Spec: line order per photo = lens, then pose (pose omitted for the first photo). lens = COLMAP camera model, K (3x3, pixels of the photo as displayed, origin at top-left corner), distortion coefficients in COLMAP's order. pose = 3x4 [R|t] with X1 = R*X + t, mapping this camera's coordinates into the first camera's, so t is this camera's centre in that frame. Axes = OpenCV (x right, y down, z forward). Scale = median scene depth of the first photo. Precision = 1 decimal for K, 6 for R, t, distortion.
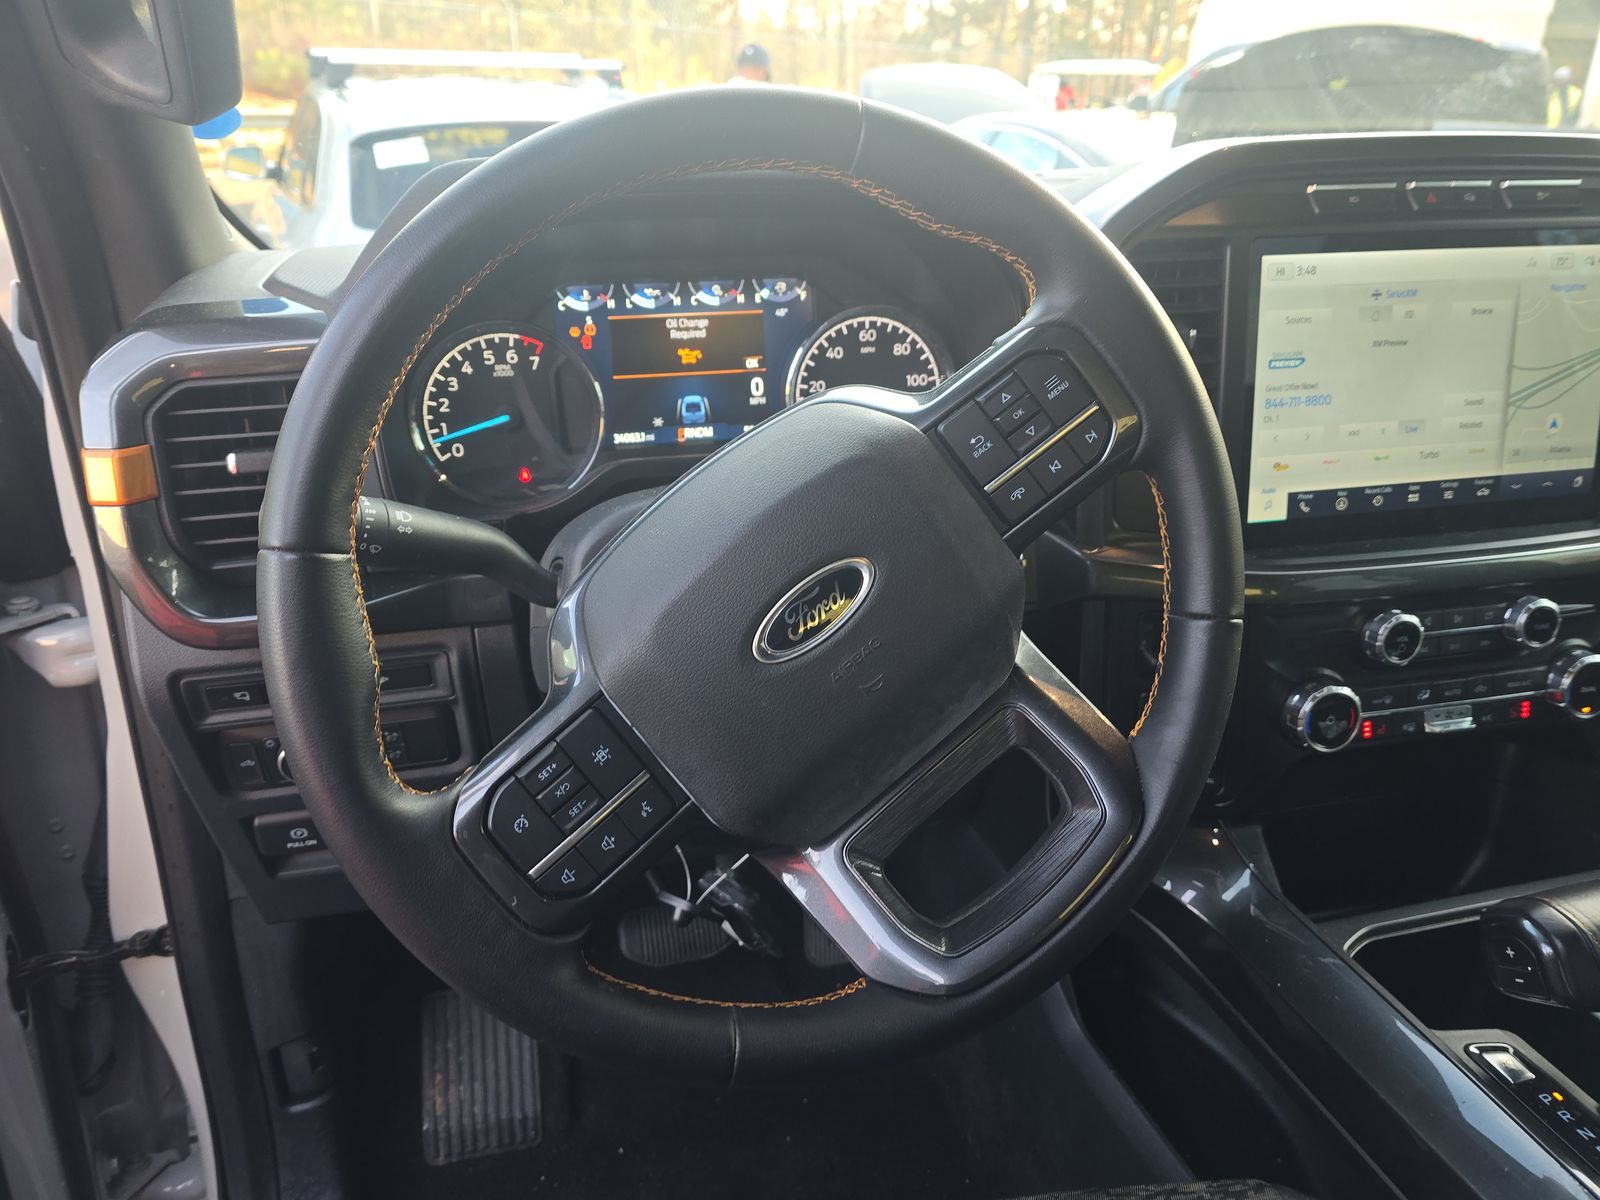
lens RADIAL K [[1077.3, 0, 800.0], [0, 1077.3, 600.0], [0, 0, 1]] dist [0.060140, -0.078558]
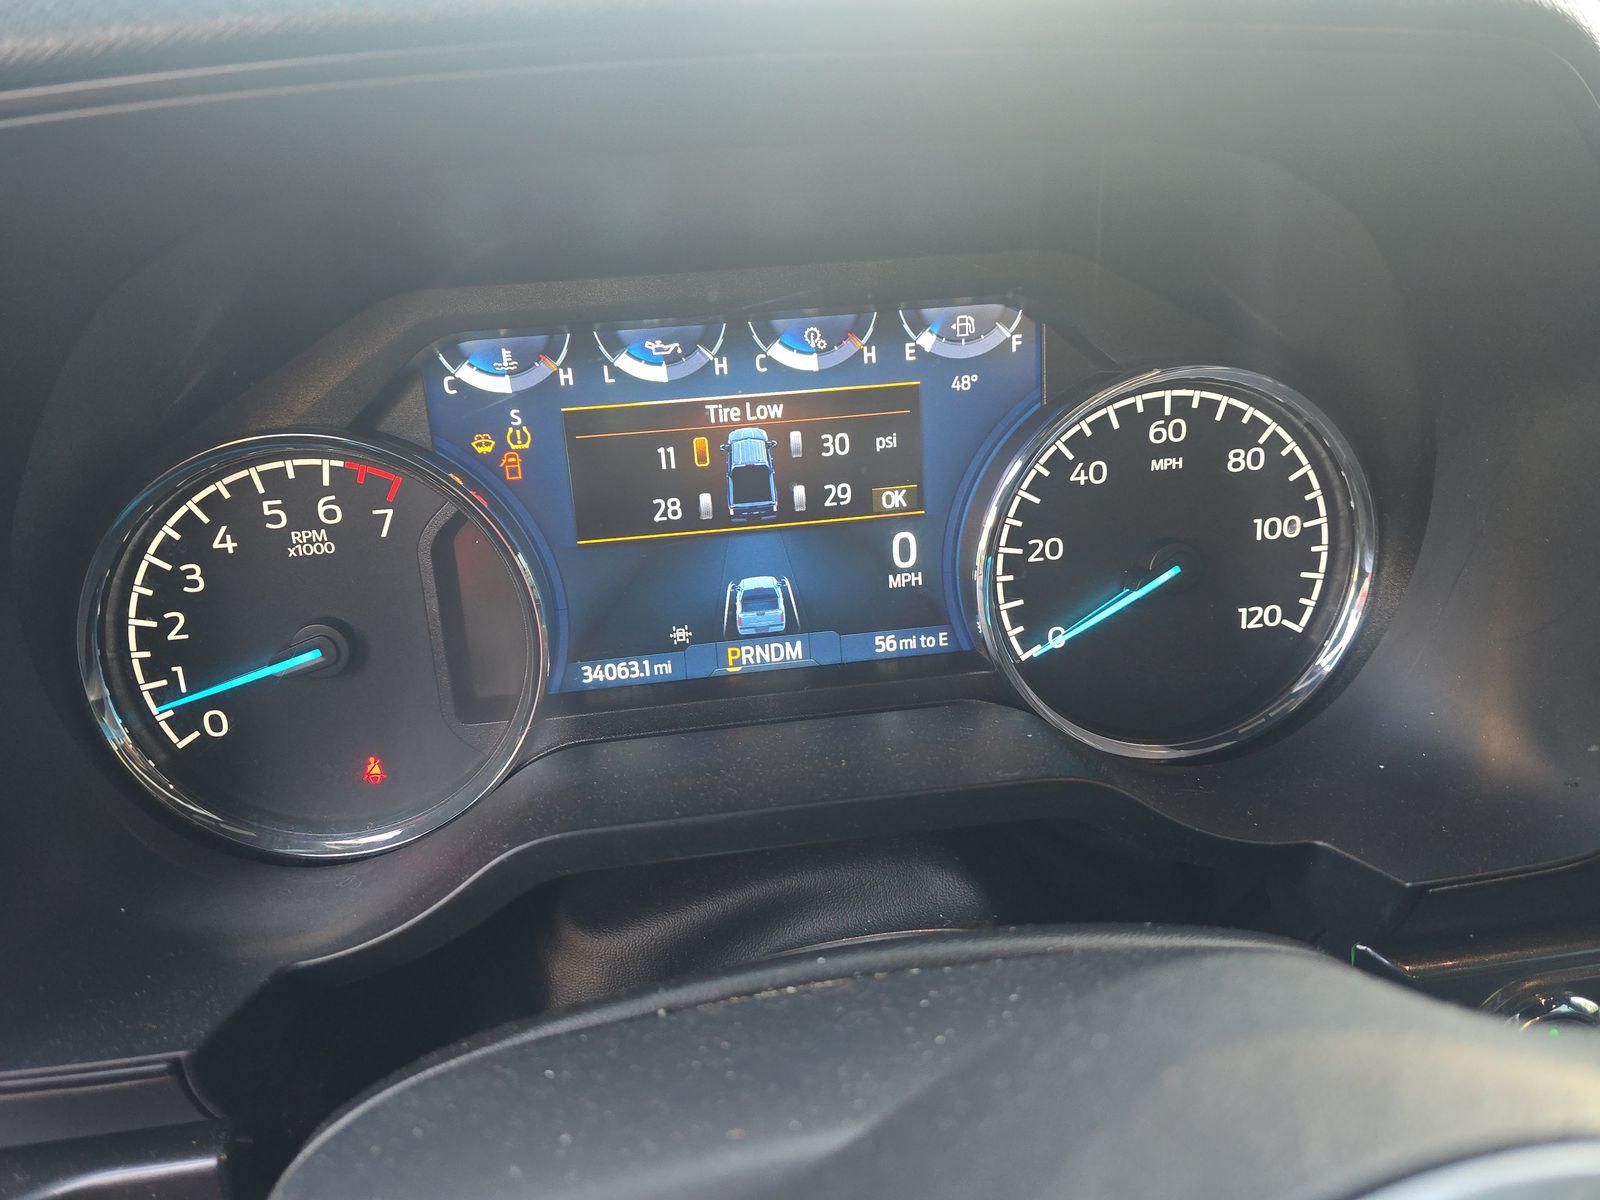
lens RADIAL K [[1070.2, 0, 781.2], [0, 1070.2, 598.1], [0, 0, 1]] dist [0.019123, -0.000940]
pose [[0.993351, 0.003956, -0.115059, -0.041275], [-0.004605, 0.999975, -0.005379, -0.183064], [0.115035, 0.005873, 0.993344, 0.586086]]
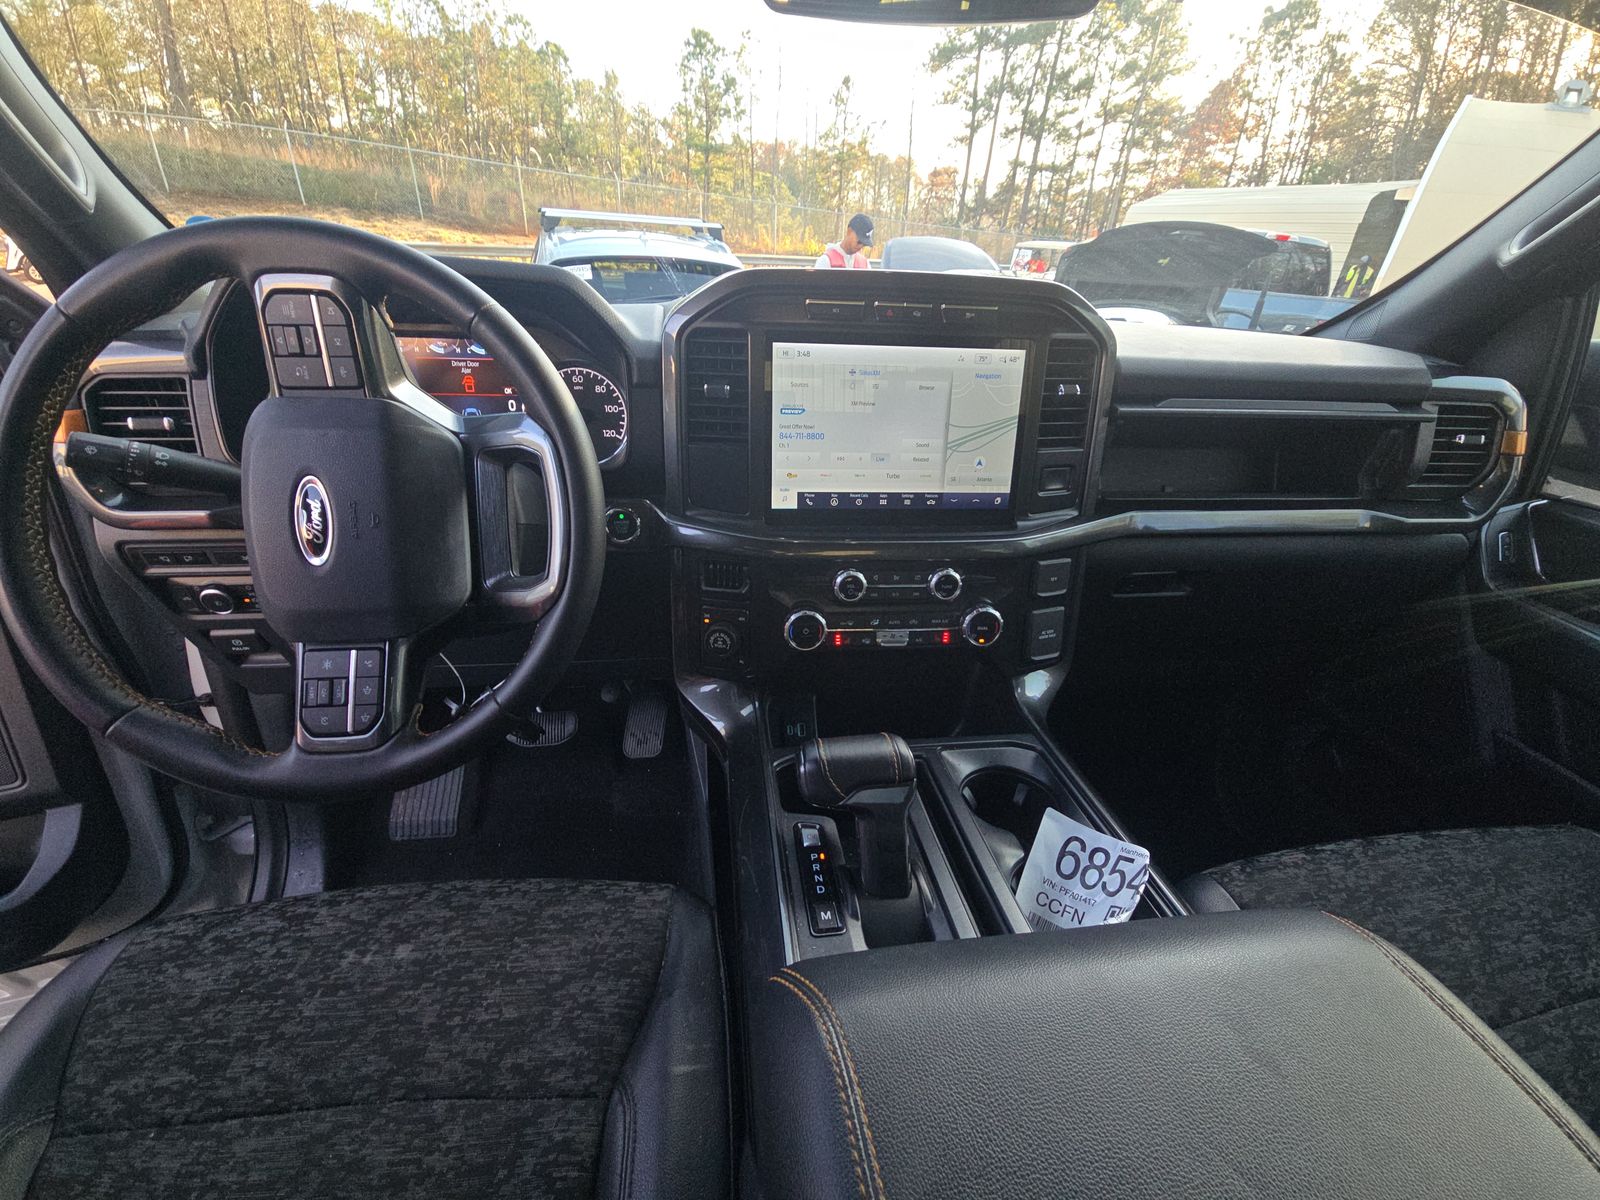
lens RADIAL K [[643.7, 0, 800.0], [0, 643.7, 600.0], [0, 0, 1]] dist [-0.000616, -0.000171]
pose [[0.993684, 0.088268, -0.069294, 0.519795], [-0.083828, 0.994387, 0.064555, 0.000061], [0.074603, -0.058339, 0.995505, 0.024197]]
